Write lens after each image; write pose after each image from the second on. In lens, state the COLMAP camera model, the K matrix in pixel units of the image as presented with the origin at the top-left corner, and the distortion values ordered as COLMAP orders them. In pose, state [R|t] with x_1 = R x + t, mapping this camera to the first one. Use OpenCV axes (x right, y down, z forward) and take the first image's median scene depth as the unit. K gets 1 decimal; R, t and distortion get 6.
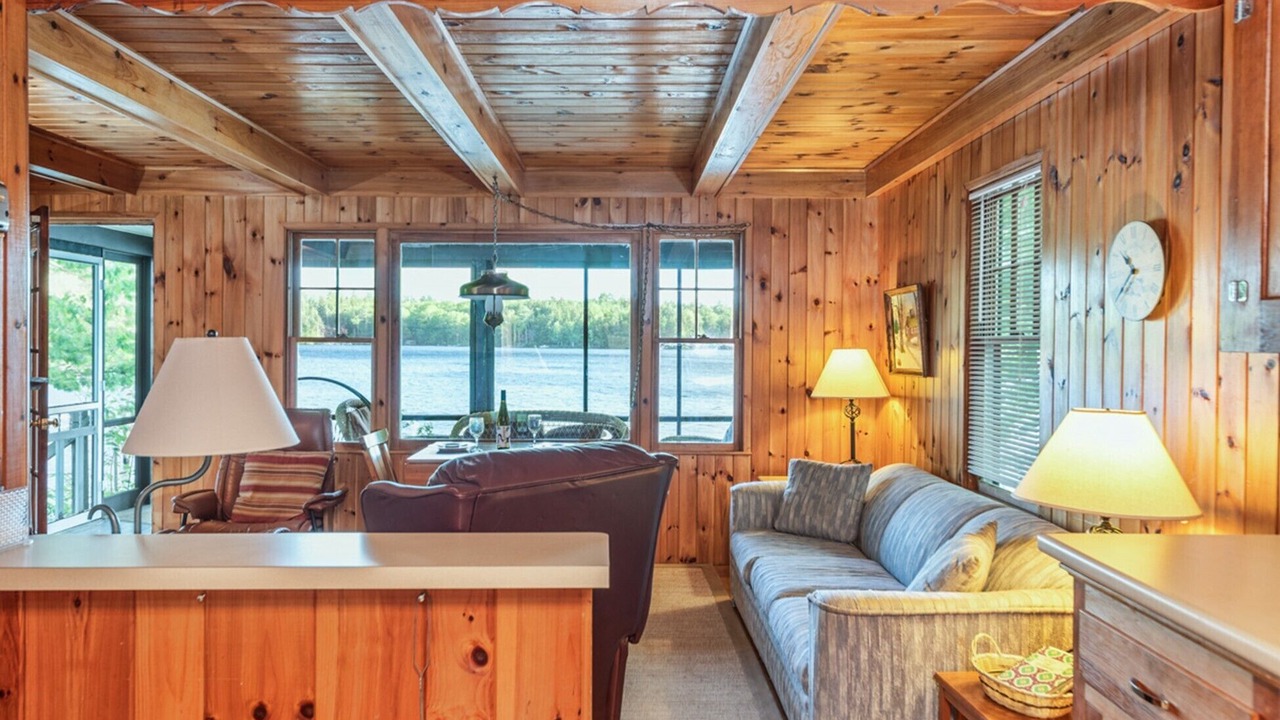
lens RADIAL K [[899.1, 0, 640.0], [0, 899.1, 360.0], [0, 0, 1]] dist [-0.000197, 0.000196]
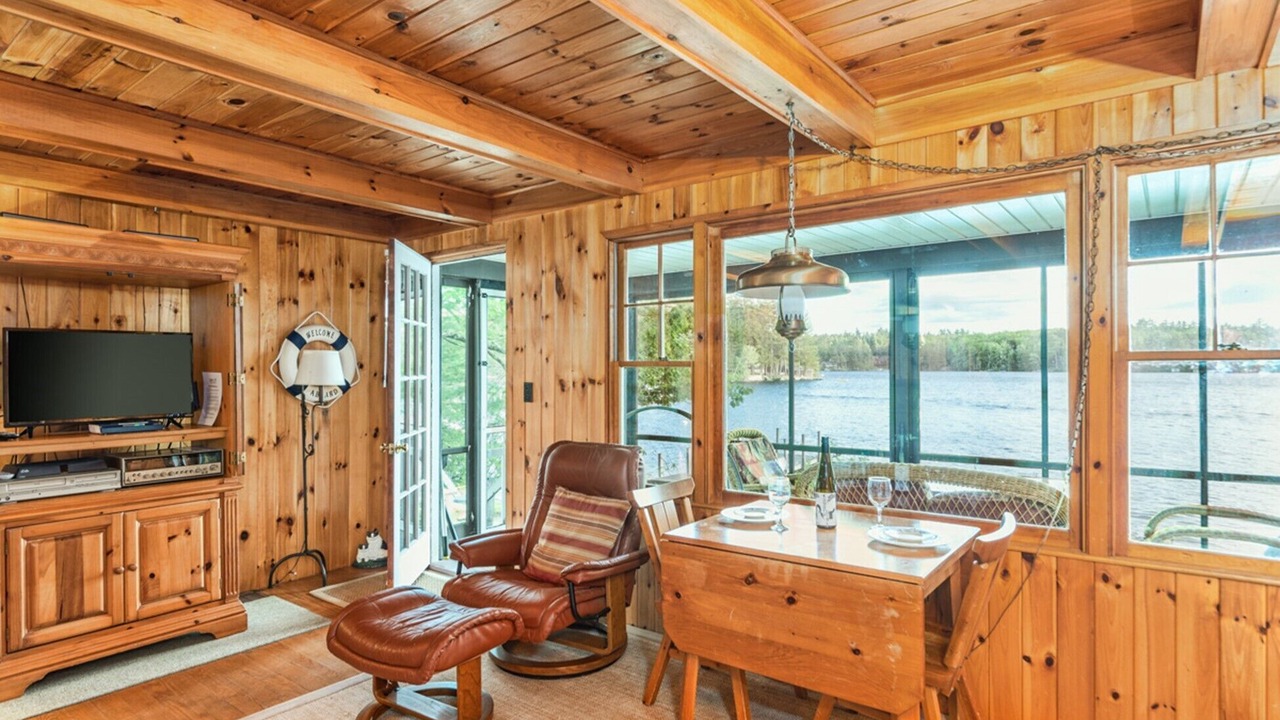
lens RADIAL K [[689.8, 0, 643.2], [0, 689.8, 367.0], [0, 0, 1]] dist [-0.001760, -0.000732]
pose [[0.783942, -0.012807, -0.620703, 0.051741], [-0.001127, 0.999756, -0.022052, -0.005461], [0.620834, 0.017987, 0.783736, 0.493607]]
